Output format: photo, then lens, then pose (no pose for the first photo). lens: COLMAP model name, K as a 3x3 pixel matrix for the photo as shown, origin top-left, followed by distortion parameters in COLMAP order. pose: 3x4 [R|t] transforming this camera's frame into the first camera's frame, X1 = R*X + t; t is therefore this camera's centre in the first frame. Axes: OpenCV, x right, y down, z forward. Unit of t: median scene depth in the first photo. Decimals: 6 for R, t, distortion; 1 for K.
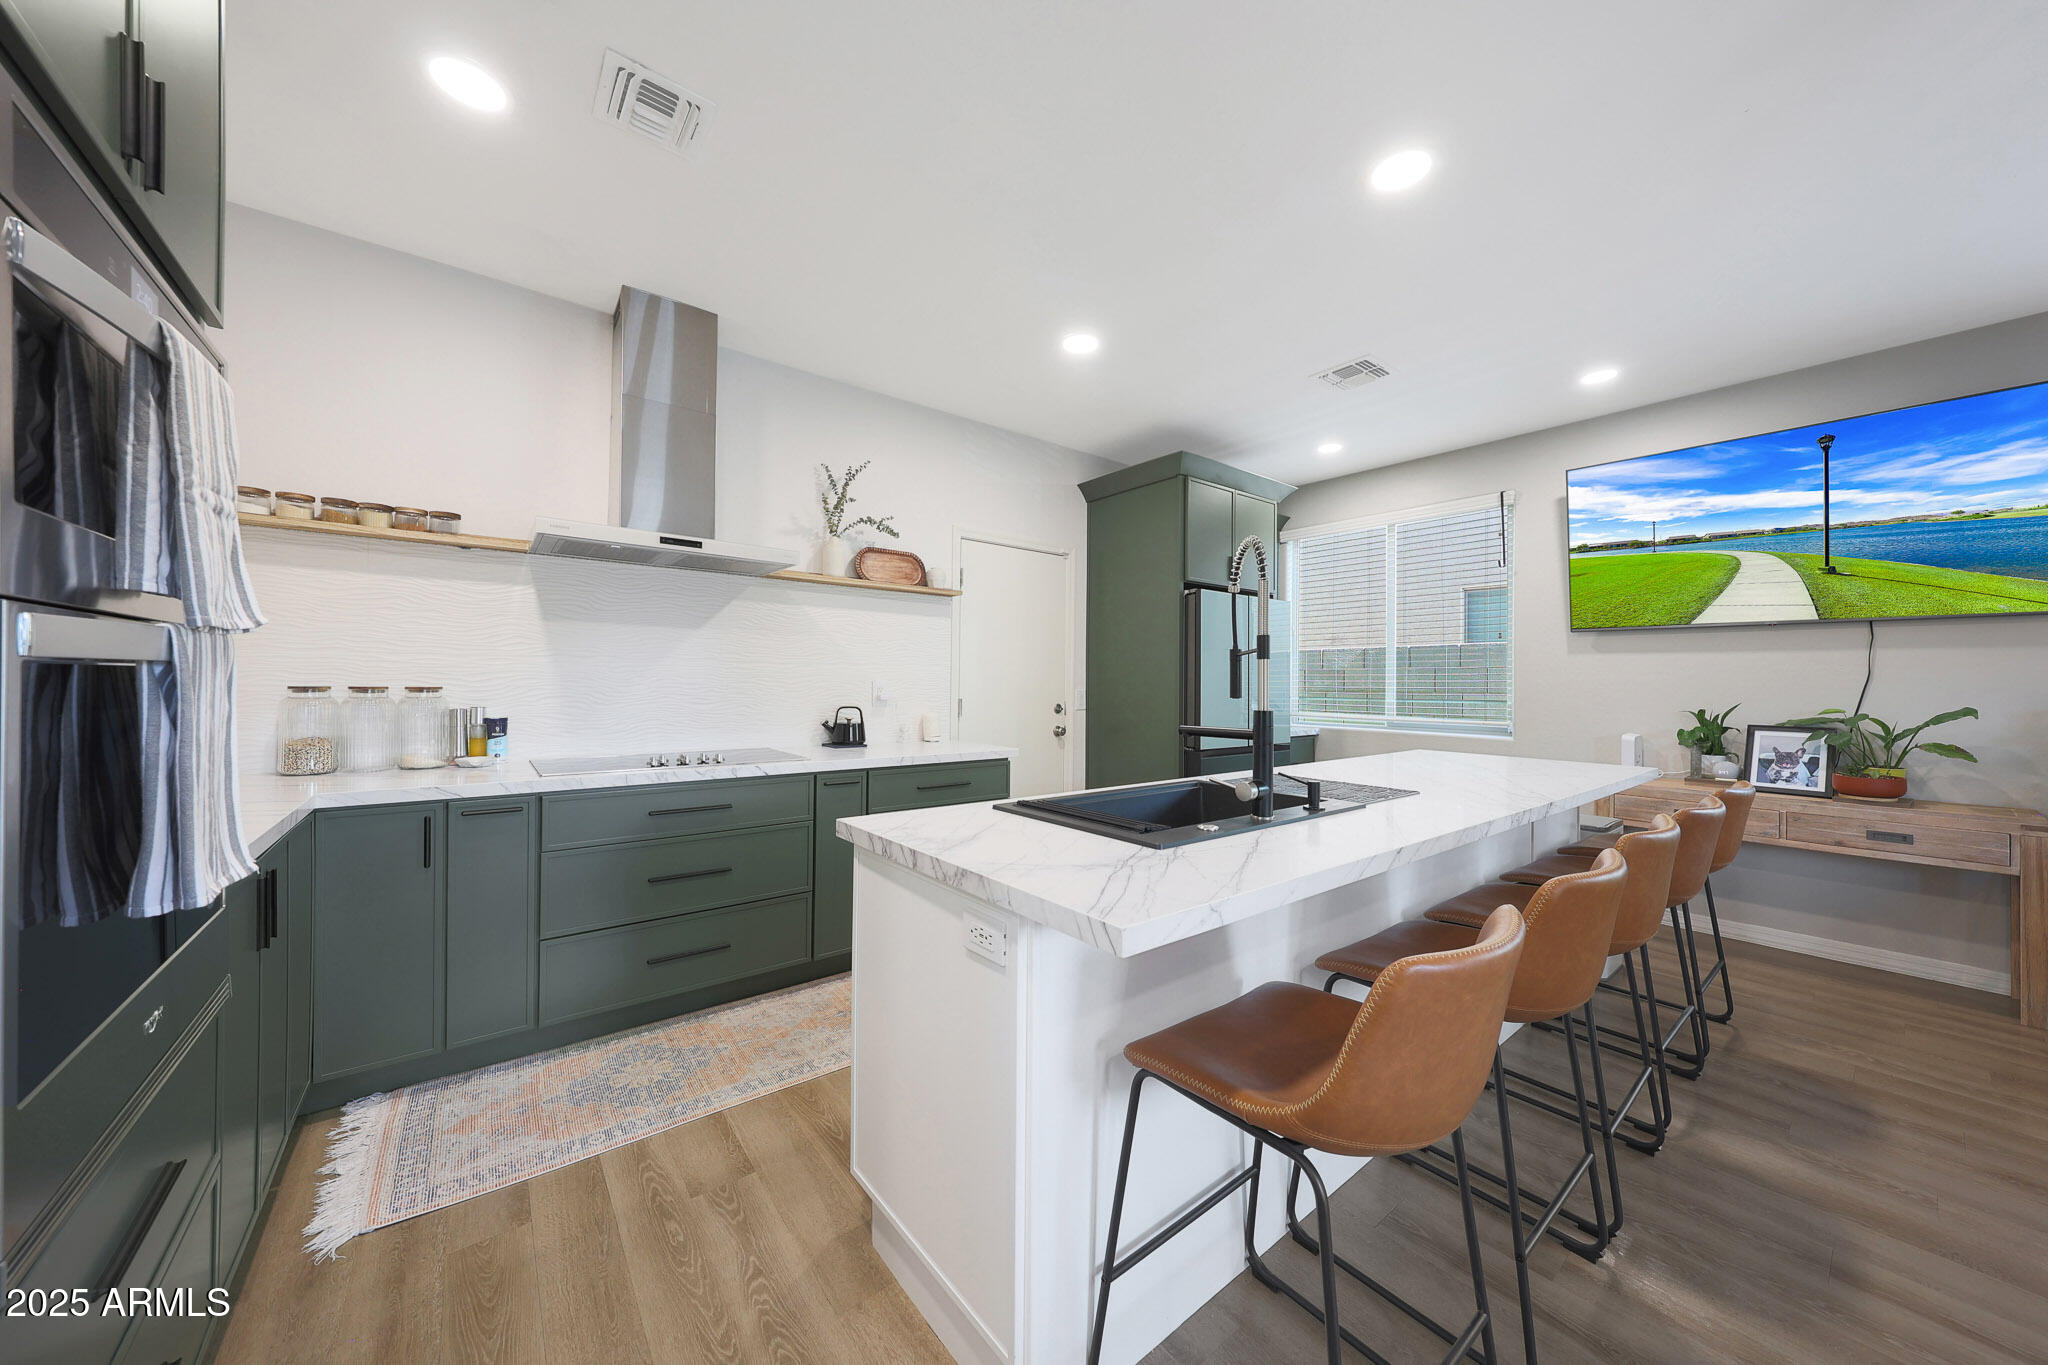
lens RADIAL K [[695.2, 0, 1021.4], [0, 695.2, 676.3], [0, 0, 1]] dist [0.000013, -0.000028]
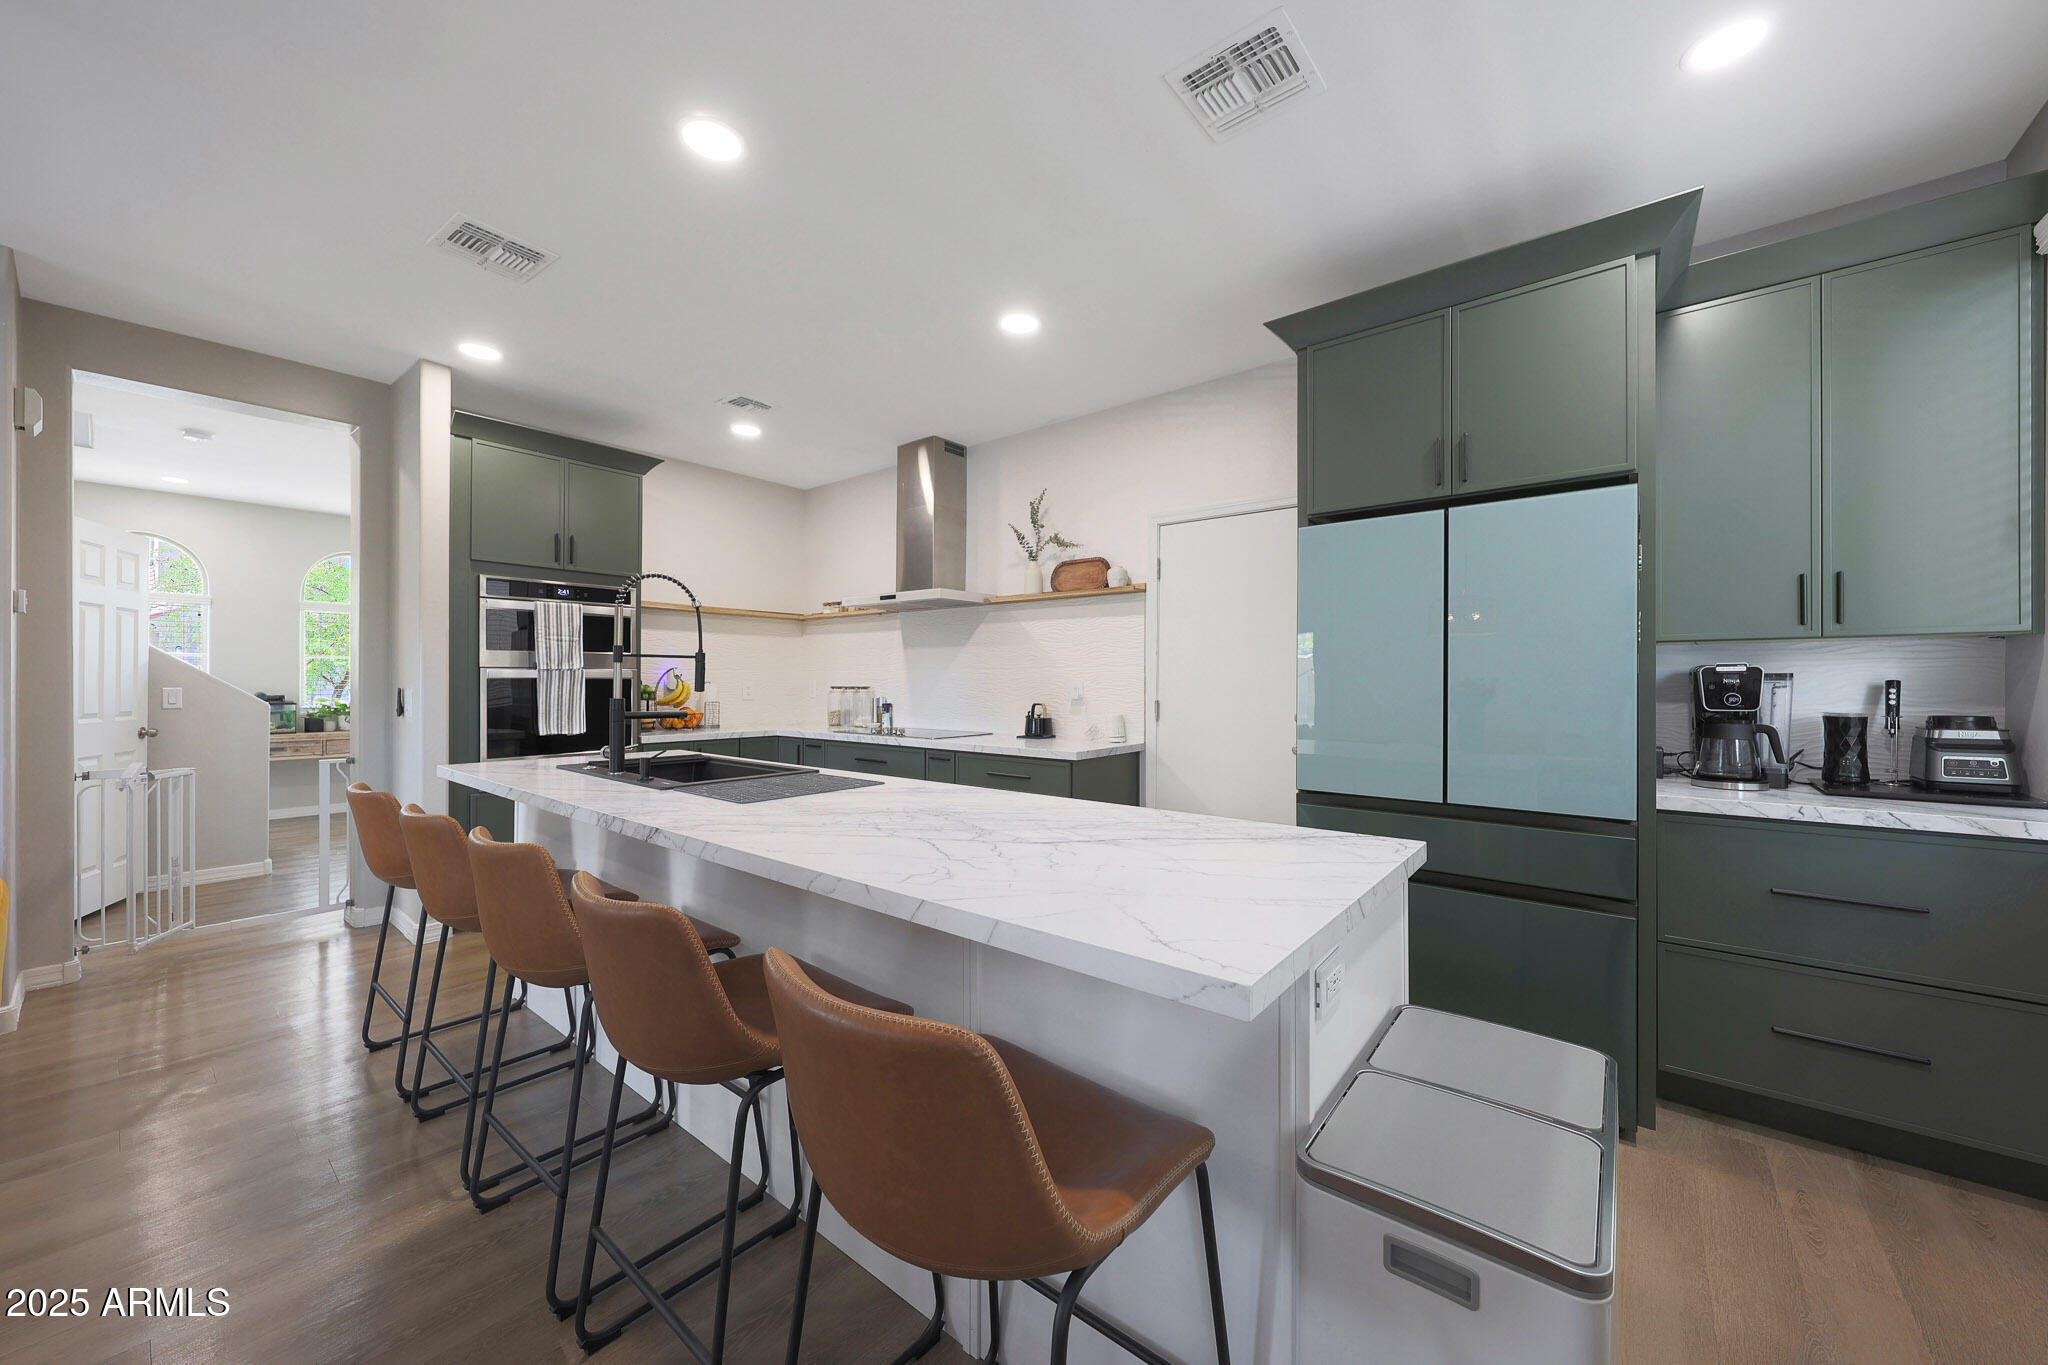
lens RADIAL K [[740.5, 0, 1024.0], [0, 740.5, 682.5], [0, 0, 1]] dist [-0.000387, -0.000023]
pose [[0.210870, -0.000650, -0.977514, 0.943186], [0.011479, 0.999932, 0.001811, 0.004168], [0.977447, -0.011602, 0.210863, 0.698344]]
